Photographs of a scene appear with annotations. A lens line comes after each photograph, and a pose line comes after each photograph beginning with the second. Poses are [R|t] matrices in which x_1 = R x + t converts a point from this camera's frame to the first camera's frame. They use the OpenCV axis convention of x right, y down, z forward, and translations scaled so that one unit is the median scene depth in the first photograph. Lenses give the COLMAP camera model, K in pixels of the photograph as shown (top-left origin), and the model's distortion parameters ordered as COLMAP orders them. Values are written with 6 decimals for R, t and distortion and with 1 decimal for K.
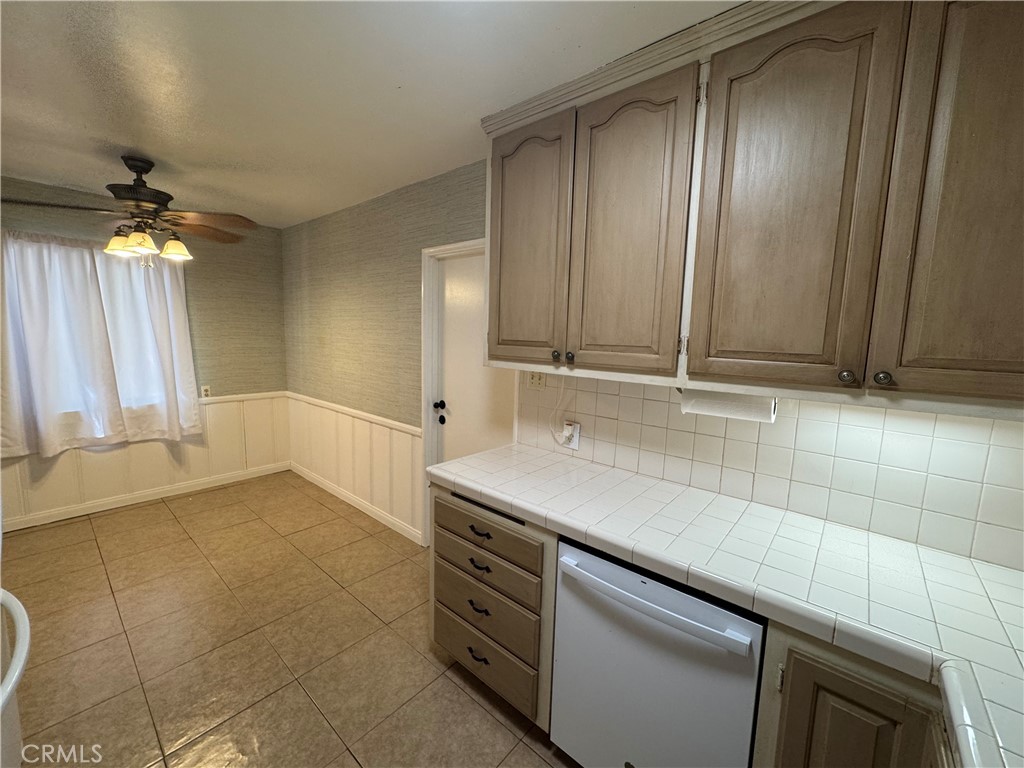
lens RADIAL K [[419.6, 0, 513.4], [0, 419.6, 384.3], [0, 0, 1]] dist [0.015255, -0.000503]
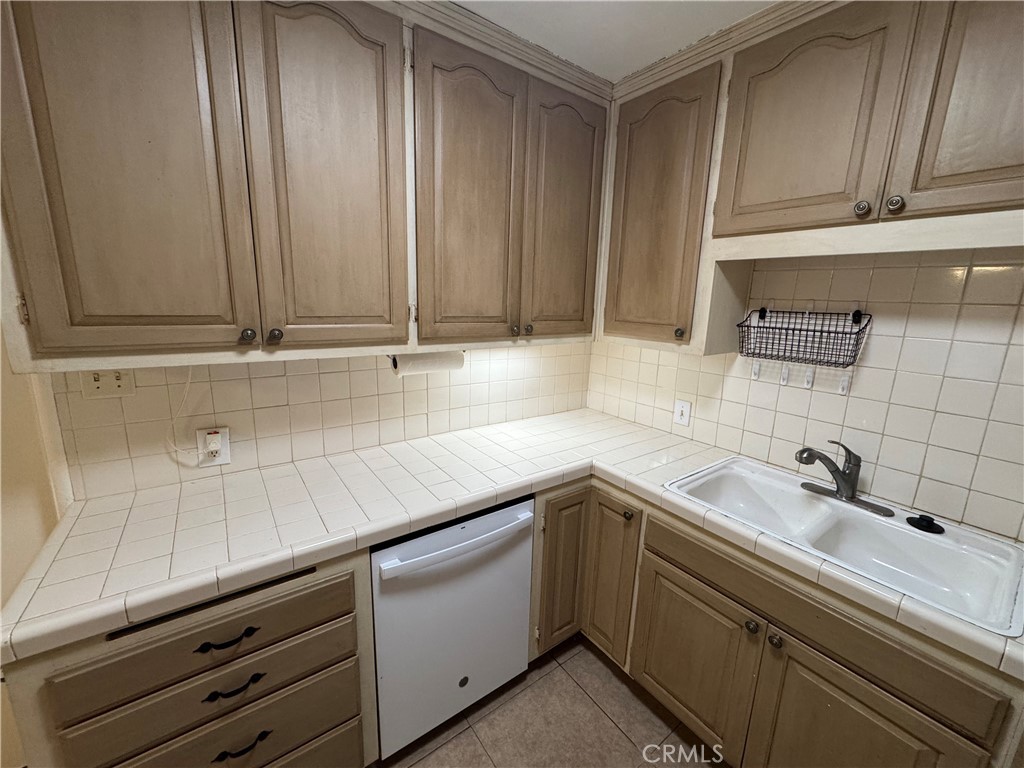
lens RADIAL K [[419.6, 0, 508.3], [0, 419.6, 383.5], [0, 0, 1]] dist [0.015255, -0.000503]
pose [[0.225198, -0.221409, 0.948822, -0.559836], [0.094449, 0.974212, 0.204917, -0.111128], [-0.969724, 0.043469, 0.240303, 0.509560]]
